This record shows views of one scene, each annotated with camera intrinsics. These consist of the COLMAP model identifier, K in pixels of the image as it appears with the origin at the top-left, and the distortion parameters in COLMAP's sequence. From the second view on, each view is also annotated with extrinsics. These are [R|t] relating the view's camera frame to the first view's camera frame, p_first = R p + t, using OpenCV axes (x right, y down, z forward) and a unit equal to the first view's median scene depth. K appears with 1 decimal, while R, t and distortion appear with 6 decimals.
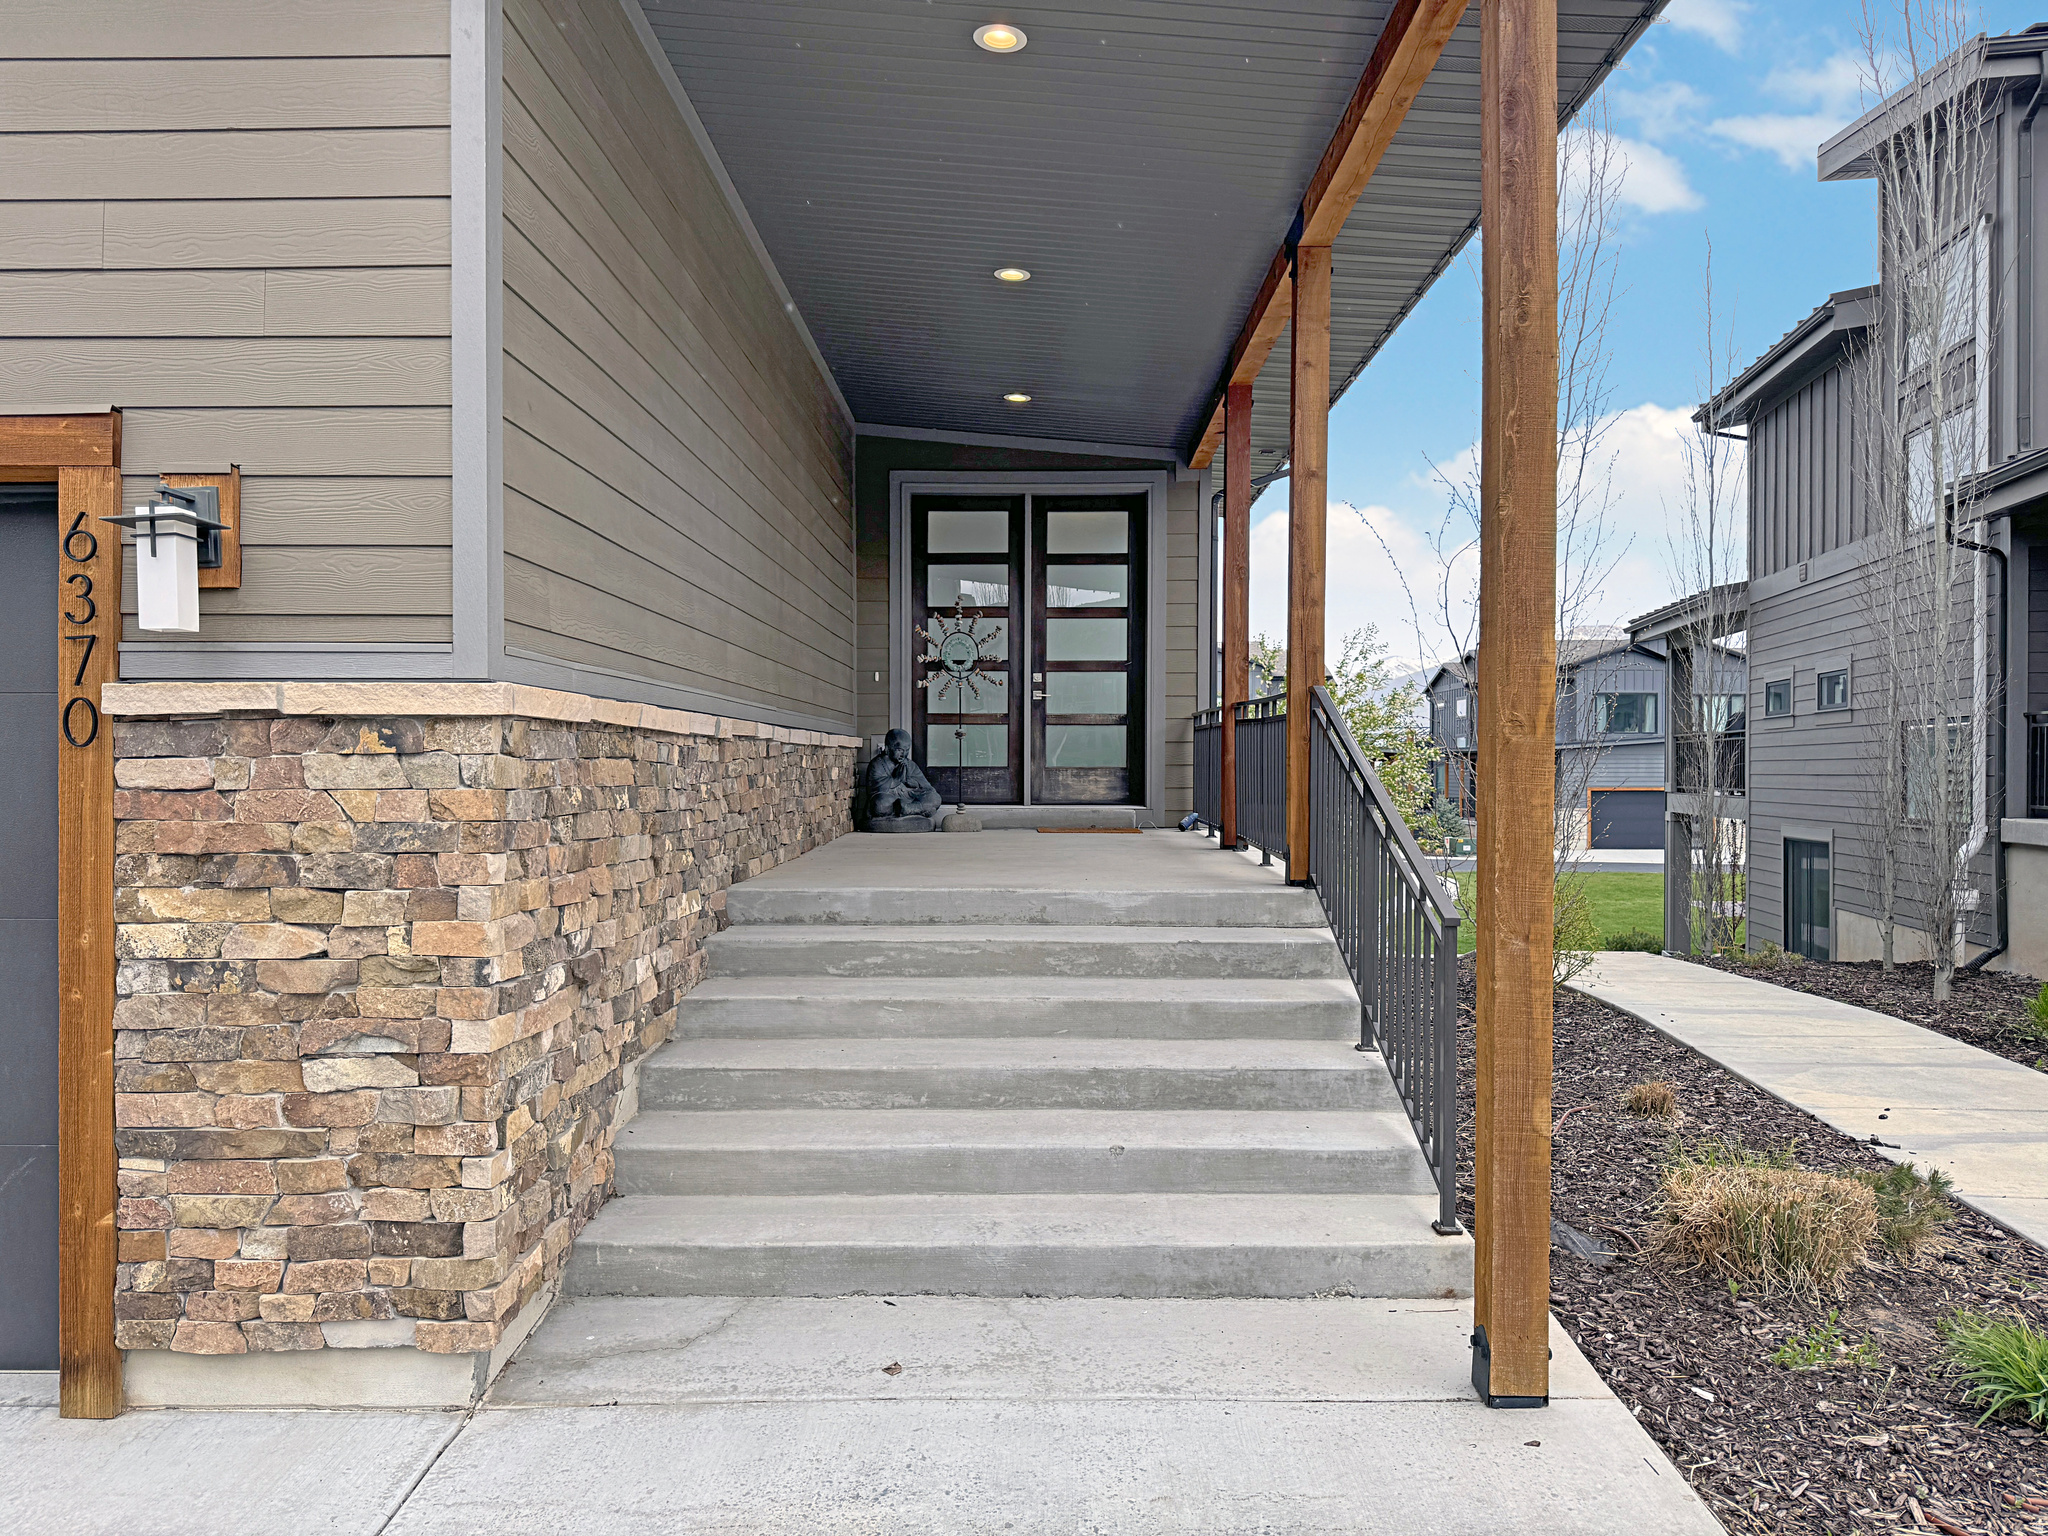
lens RADIAL K [[1432.1, 0, 1022.1], [0, 1432.1, 765.5], [0, 0, 1]] dist [0.022227, -0.000153]
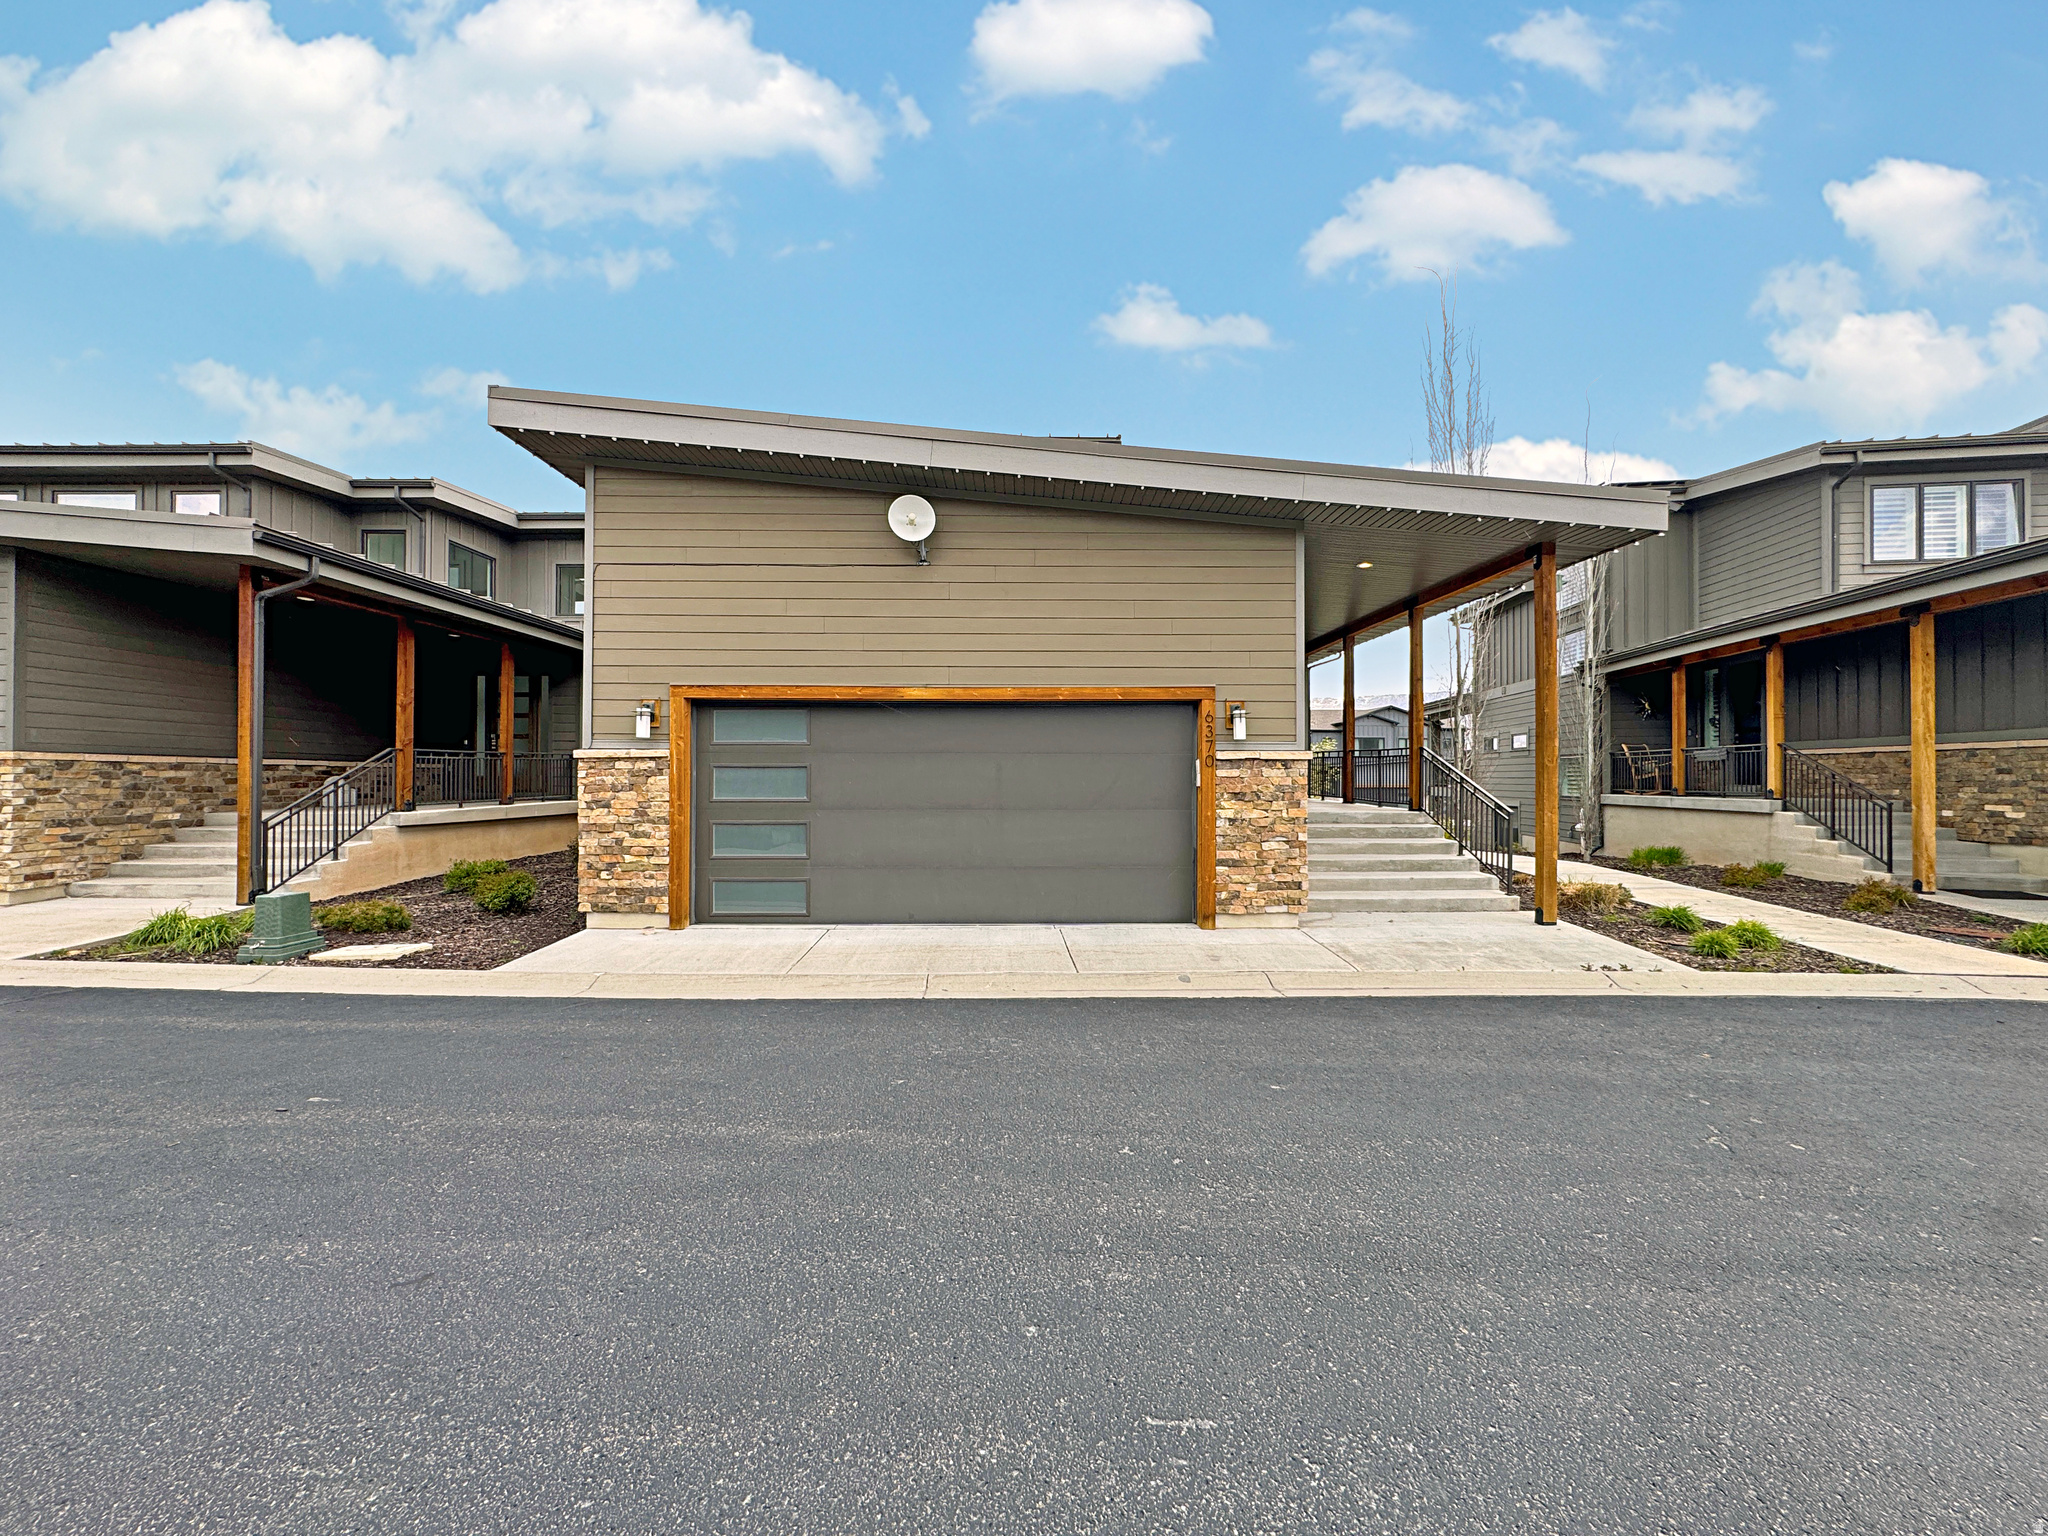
lens RADIAL K [[818.3, 0, 1024.0], [0, 818.3, 770.6], [0, 0, 1]] dist [-0.000264, 0.000218]
pose [[0.999503, -0.001958, 0.031478, -1.247709], [0.002259, 0.999952, -0.009535, 0.019212], [-0.031458, 0.009601, 0.999459, -1.317783]]
